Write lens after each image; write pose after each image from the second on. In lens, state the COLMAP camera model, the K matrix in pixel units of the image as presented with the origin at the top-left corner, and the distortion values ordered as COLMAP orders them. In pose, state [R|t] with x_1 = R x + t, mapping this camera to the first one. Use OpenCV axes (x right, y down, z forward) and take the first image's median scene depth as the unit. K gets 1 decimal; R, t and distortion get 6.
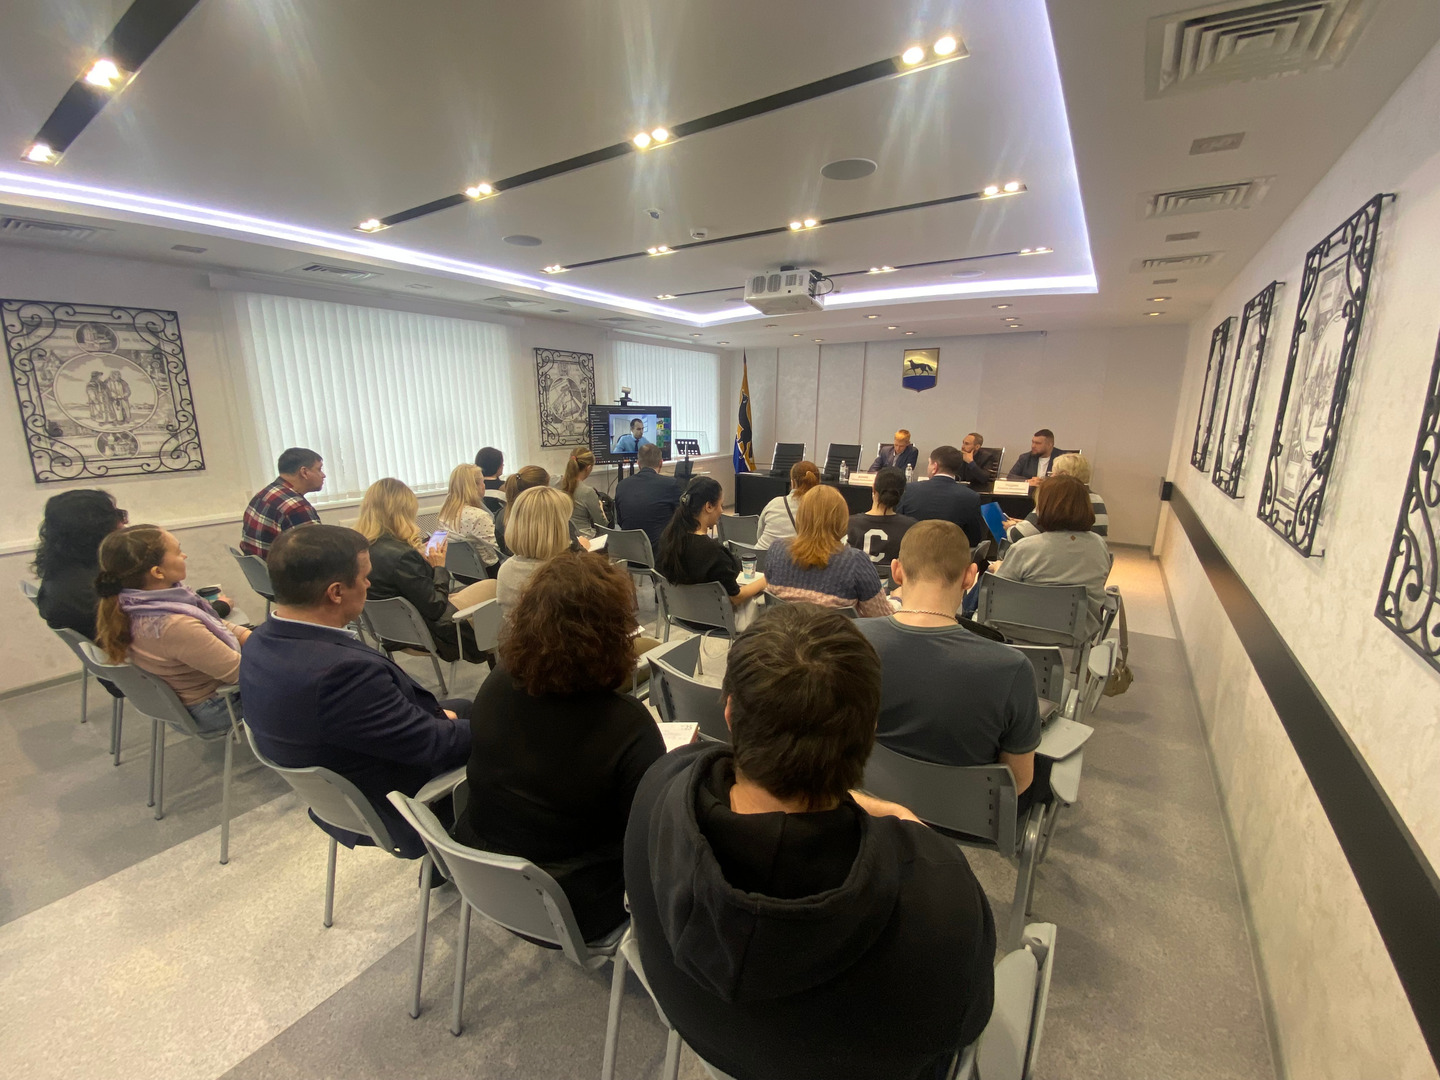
lens RADIAL K [[586.9, 0, 707.1], [0, 586.9, 537.4], [0, 0, 1]] dist [0.003430, -0.007184]
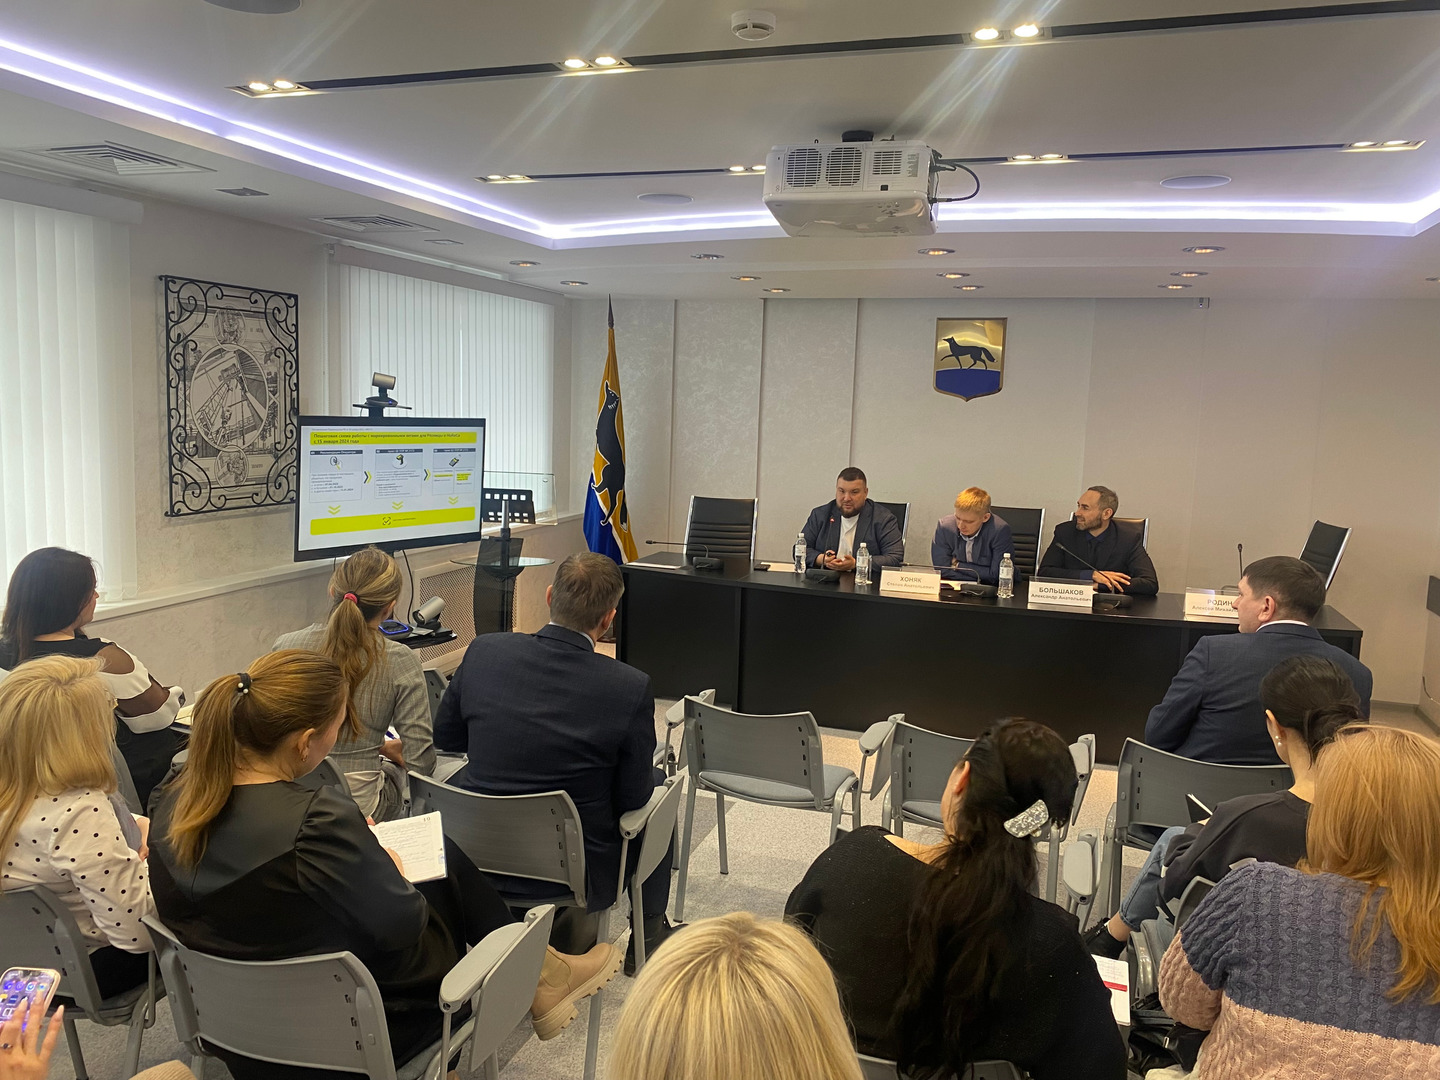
lens RADIAL K [[1096.4, 0, 708.7], [0, 1096.4, 488.5], [0, 0, 1]] dist [0.060560, -0.096377]
pose [[0.965281, 0.004873, 0.261168, -0.117679], [0.029859, 0.991214, -0.128852, -0.062600], [-0.259502, 0.132177, 0.956655, 0.179241]]
